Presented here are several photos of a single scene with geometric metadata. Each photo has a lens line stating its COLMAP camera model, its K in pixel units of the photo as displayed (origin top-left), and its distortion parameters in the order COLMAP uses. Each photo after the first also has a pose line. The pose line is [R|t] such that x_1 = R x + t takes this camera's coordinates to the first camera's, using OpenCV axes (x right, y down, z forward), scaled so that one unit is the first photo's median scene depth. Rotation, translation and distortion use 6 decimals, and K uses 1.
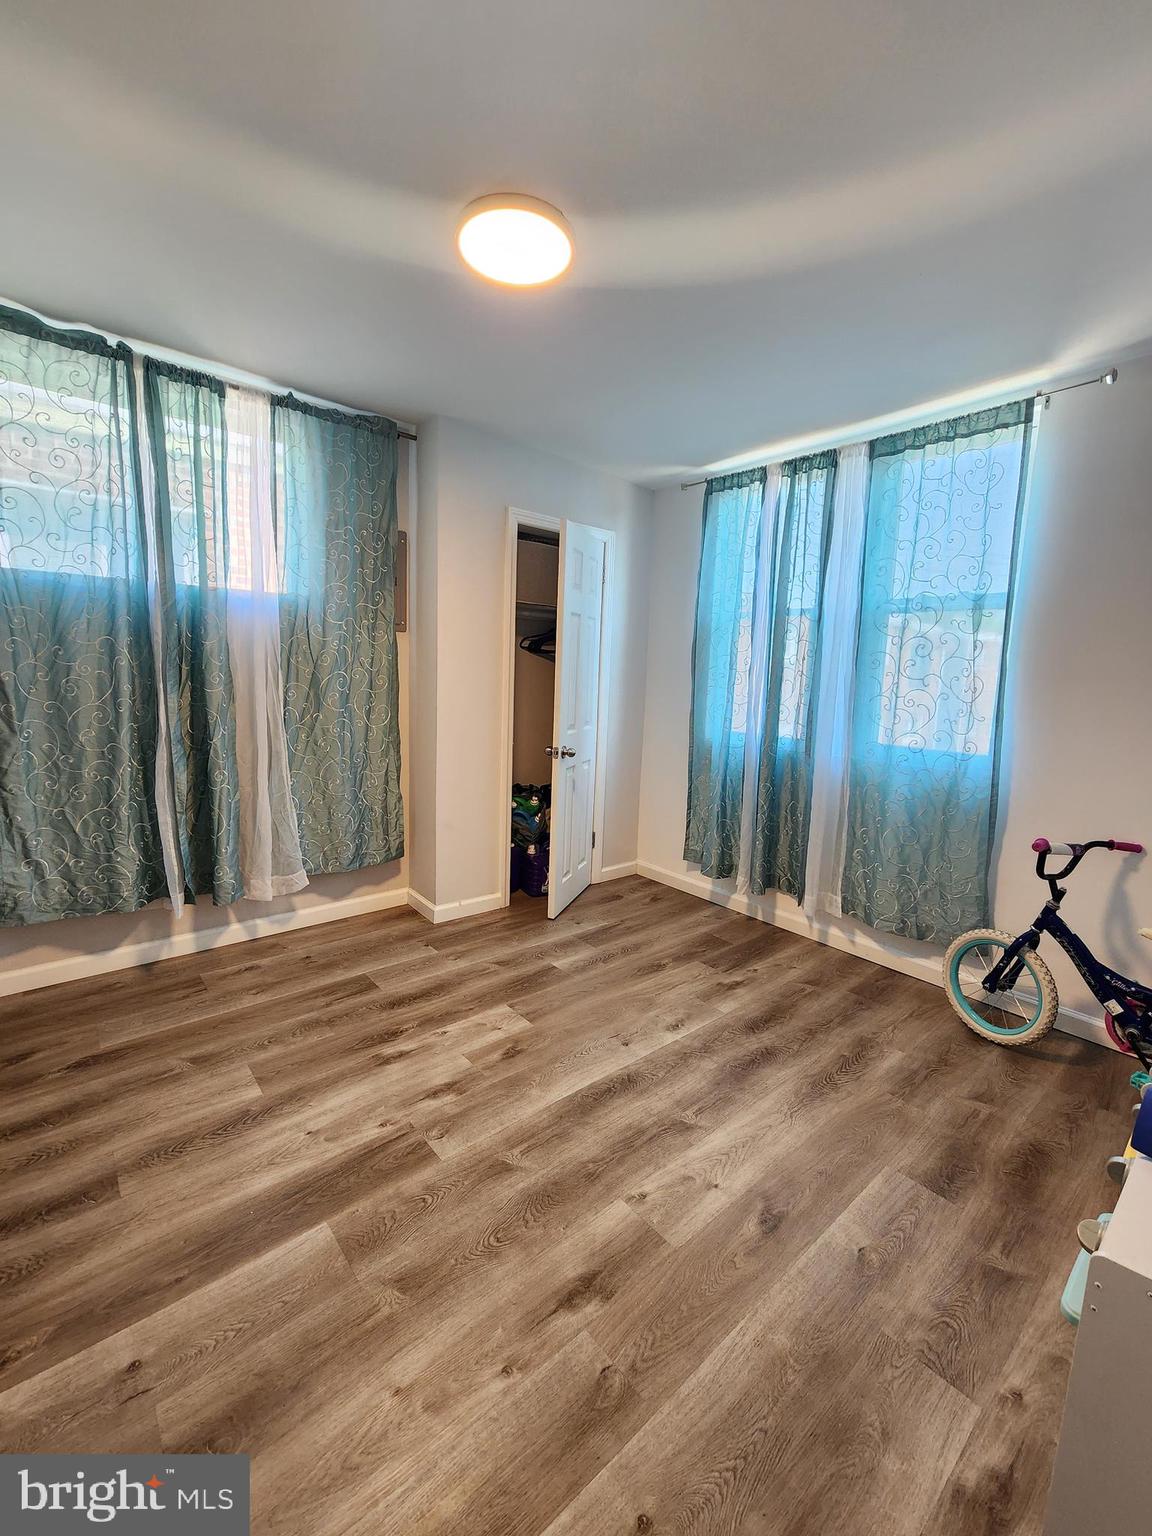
lens RADIAL K [[634.3, 0, 575.4], [0, 634.3, 761.4], [0, 0, 1]] dist [-0.000156, 0.000082]
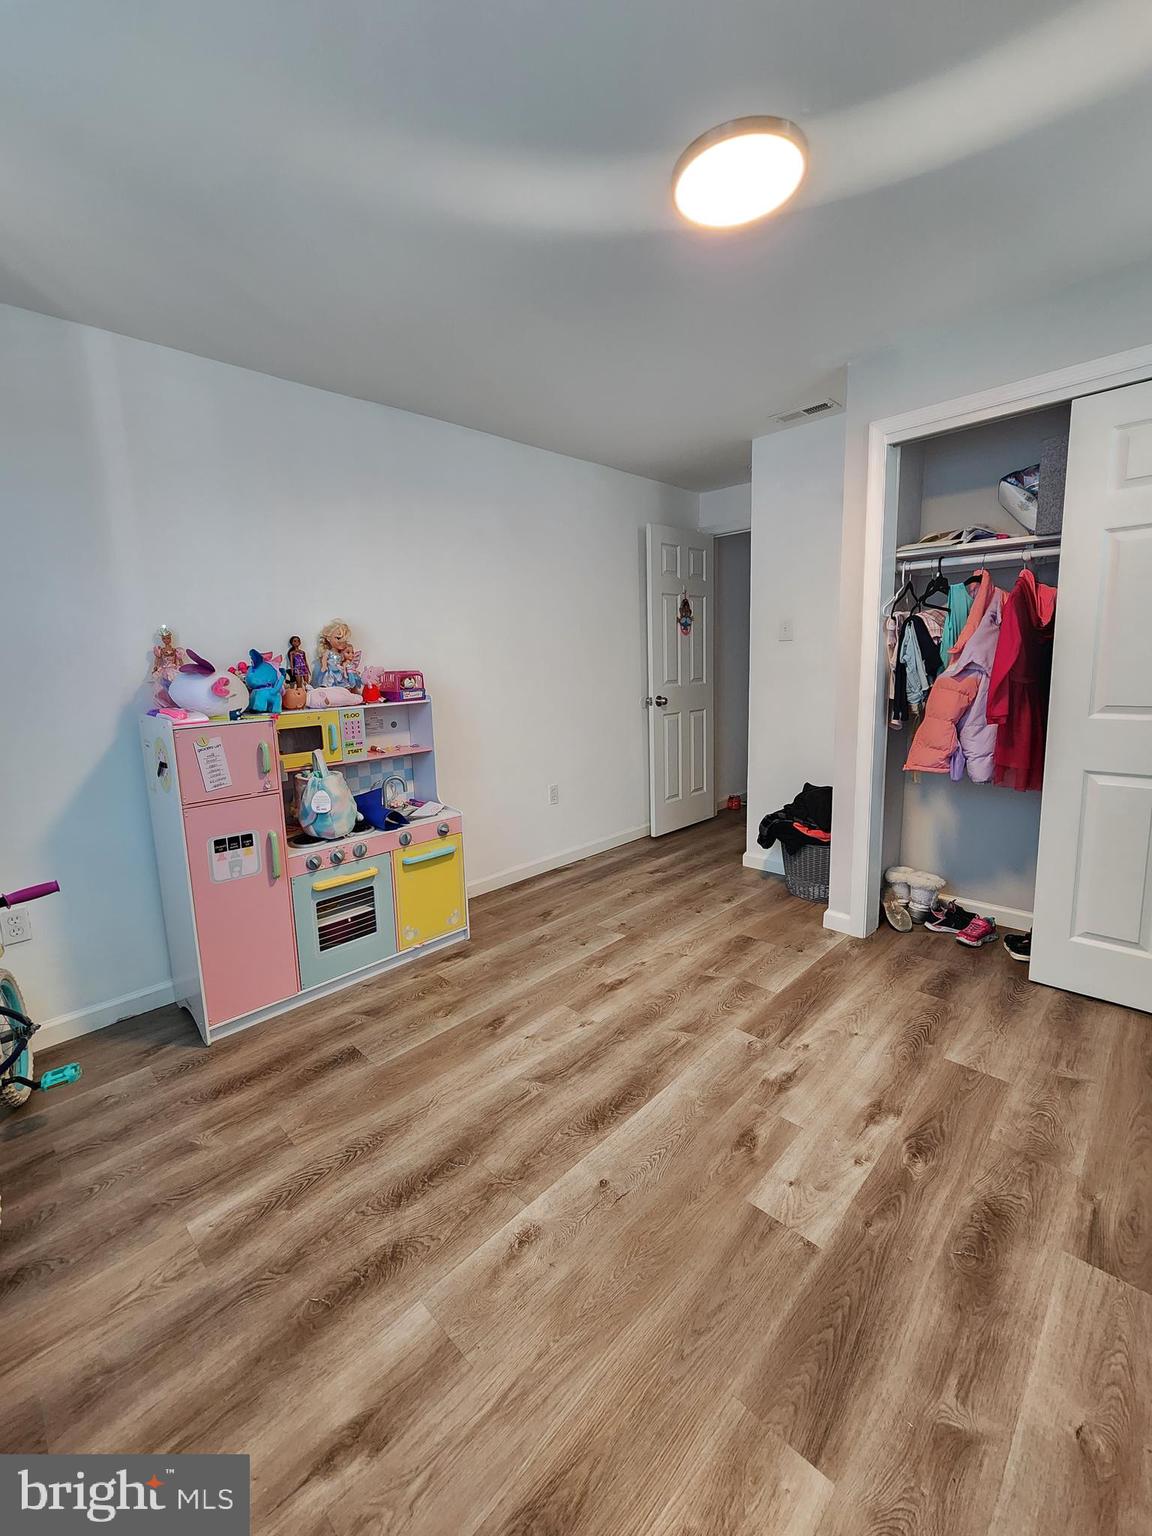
lens RADIAL K [[634.3, 0, 569.4], [0, 634.3, 762.6], [0, 0, 1]] dist [-0.000156, 0.000082]
pose [[-0.997210, 0.010119, -0.073957, 0.193808], [-0.013072, 0.951783, 0.306493, -0.250199], [0.073493, 0.306604, -0.948996, 1.798173]]
